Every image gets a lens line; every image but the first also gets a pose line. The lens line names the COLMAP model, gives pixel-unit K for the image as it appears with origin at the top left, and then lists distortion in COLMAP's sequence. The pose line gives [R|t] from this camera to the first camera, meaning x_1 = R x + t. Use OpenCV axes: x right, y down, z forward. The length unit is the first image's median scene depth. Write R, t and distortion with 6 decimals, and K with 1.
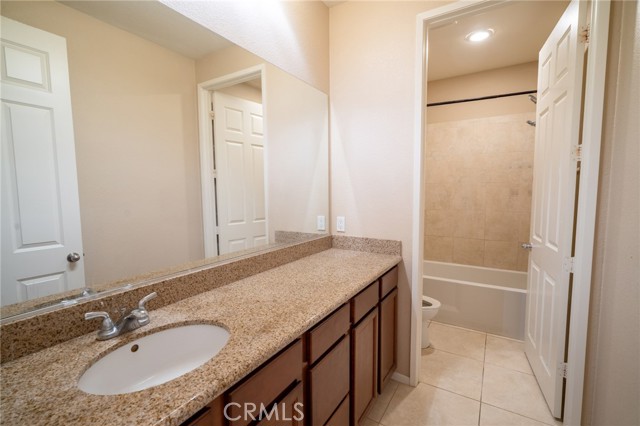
lens RADIAL K [[292.7, 0, 338.7], [0, 292.7, 208.7], [0, 0, 1]] dist [-0.015863, -0.000017]
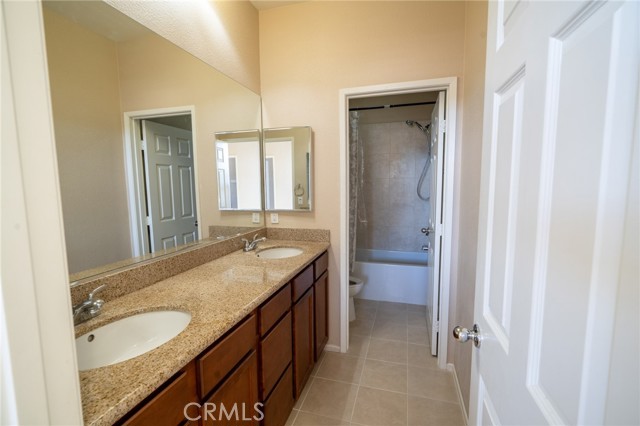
lens RADIAL K [[288.4, 0, 321.4], [0, 288.4, 211.1], [0, 0, 1]] dist [0.001640, 0.000534]
pose [[0.978775, -0.025022, 0.203404, -0.056218], [0.019660, 0.999405, 0.028340, 0.006710], [-0.203992, -0.023739, 0.978685, -0.109452]]
